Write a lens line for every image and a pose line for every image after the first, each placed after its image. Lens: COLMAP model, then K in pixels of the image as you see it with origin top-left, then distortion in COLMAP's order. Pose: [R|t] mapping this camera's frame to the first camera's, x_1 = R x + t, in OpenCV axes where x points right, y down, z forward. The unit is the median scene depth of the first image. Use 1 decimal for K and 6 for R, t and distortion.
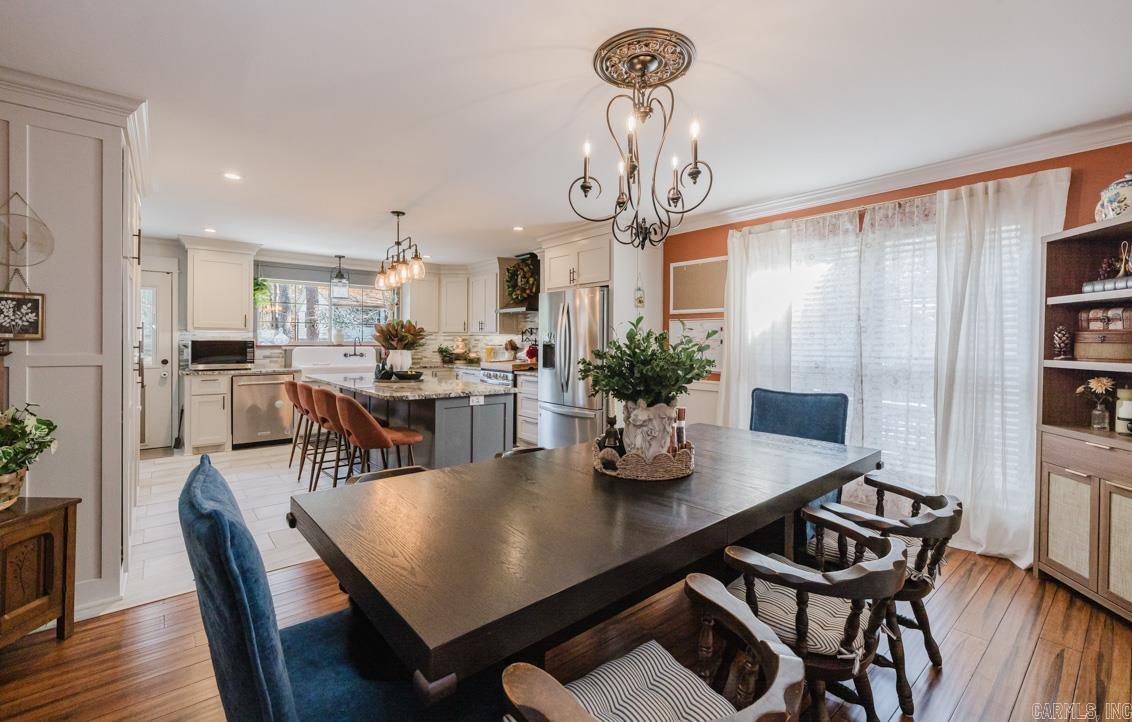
lens RADIAL K [[488.3, 0, 575.7], [0, 488.3, 329.8], [0, 0, 1]] dist [-0.002845, 0.000034]
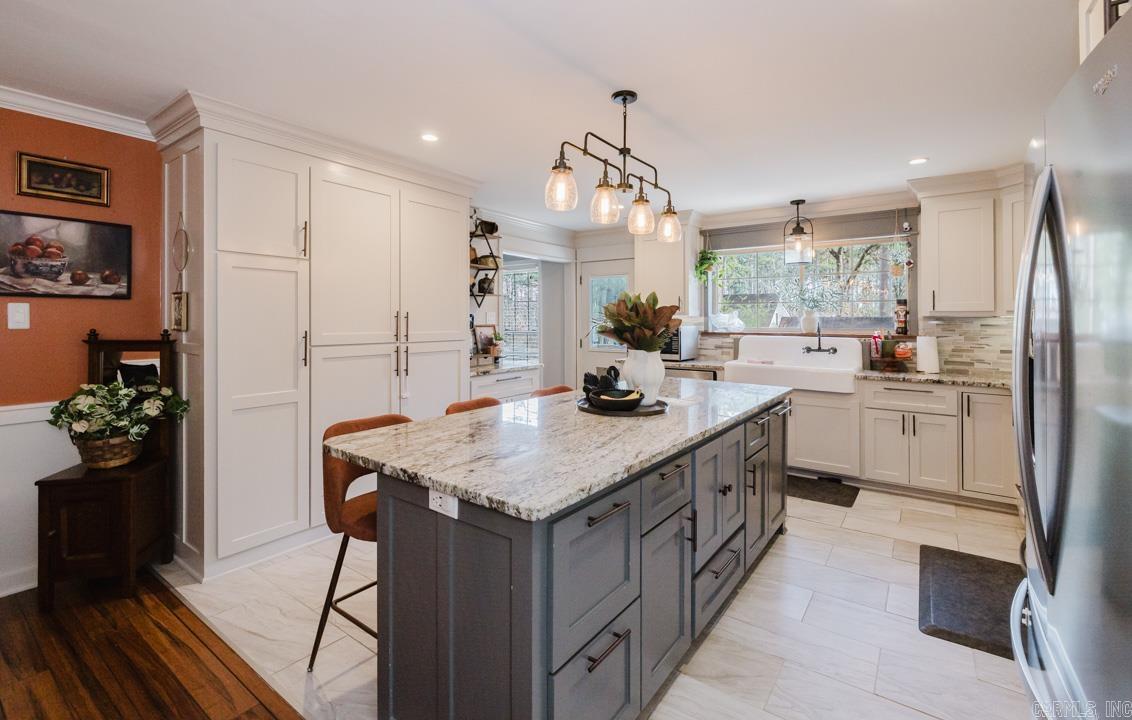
lens RADIAL K [[491.7, 0, 575.3], [0, 491.7, 318.2], [0, 0, 1]] dist [-0.001160, -0.000106]
pose [[0.238538, -0.005501, -0.971118, 0.113758], [0.020819, 0.999783, -0.000549, 0.003789], [0.970910, -0.020087, 0.238600, 0.619132]]
